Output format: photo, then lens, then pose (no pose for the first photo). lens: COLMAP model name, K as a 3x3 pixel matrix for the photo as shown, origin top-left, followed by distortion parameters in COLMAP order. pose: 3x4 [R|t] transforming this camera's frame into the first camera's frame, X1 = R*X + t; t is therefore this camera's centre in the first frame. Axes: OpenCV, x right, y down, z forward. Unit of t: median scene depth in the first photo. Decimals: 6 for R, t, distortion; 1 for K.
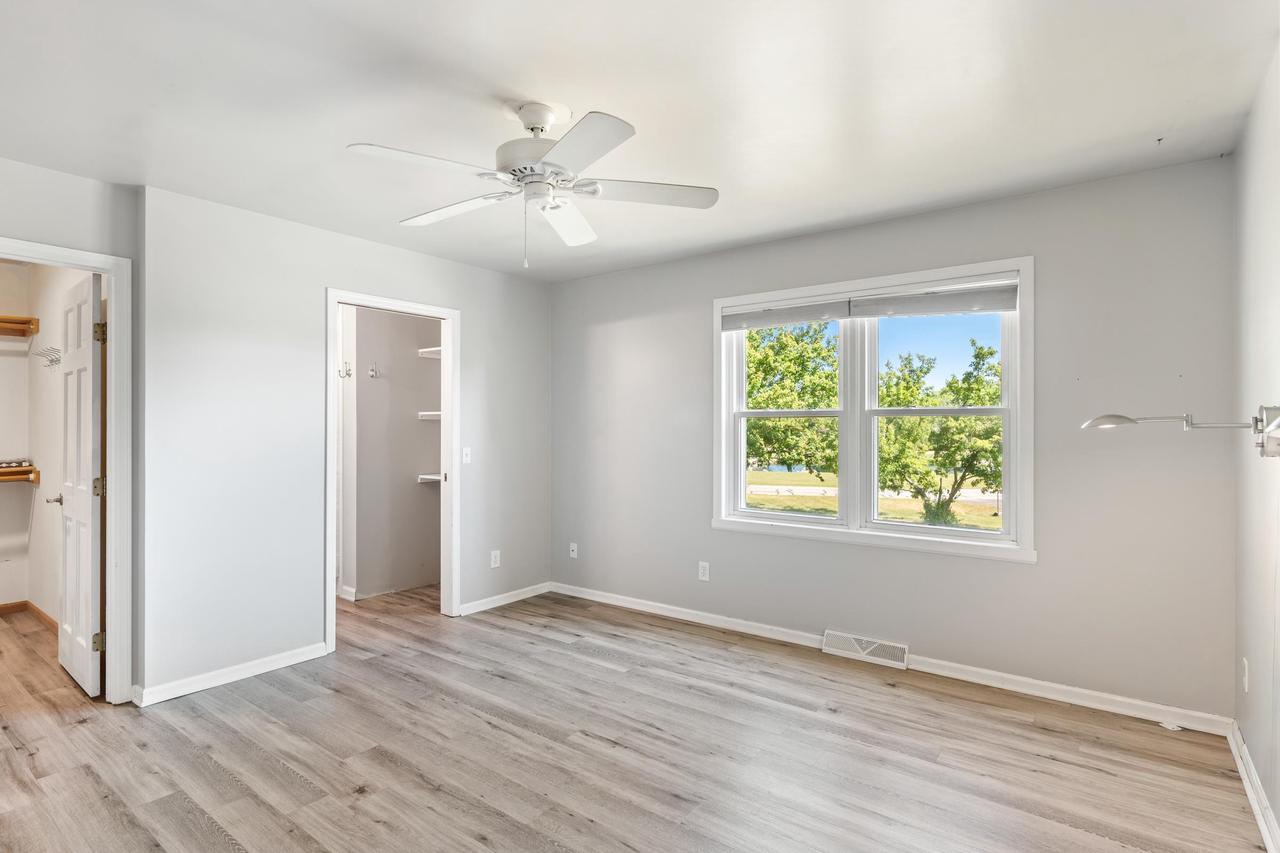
lens RADIAL K [[639.9, 0, 640.4], [0, 639.9, 425.5], [0, 0, 1]] dist [-0.003859, 0.001074]
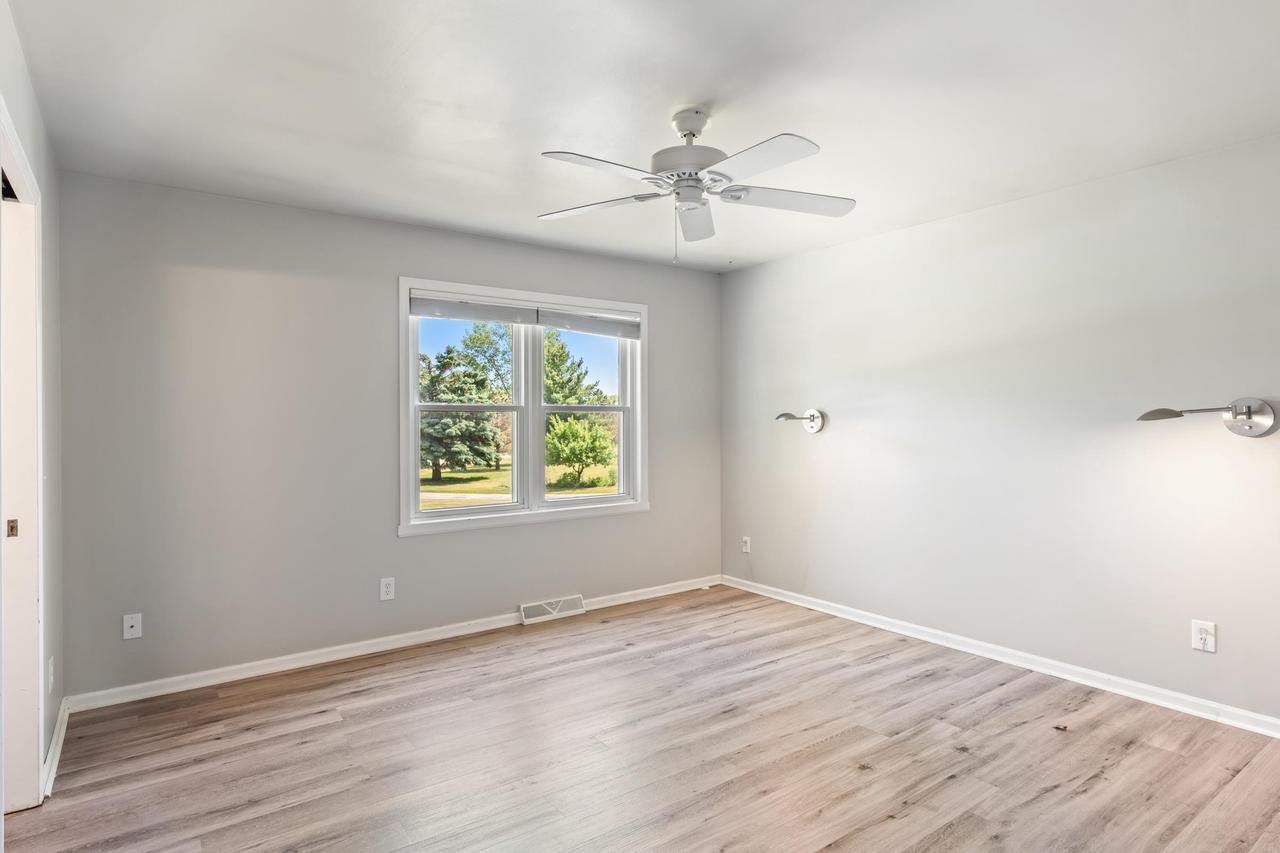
lens RADIAL K [[681.0, 0, 639.7], [0, 681.0, 425.8], [0, 0, 1]] dist [-0.001659, 0.000948]
pose [[0.292404, -0.011085, 0.956231, -0.746986], [0.002830, 0.999938, 0.010727, -0.001003], [-0.956291, -0.000430, 0.292417, 0.449629]]
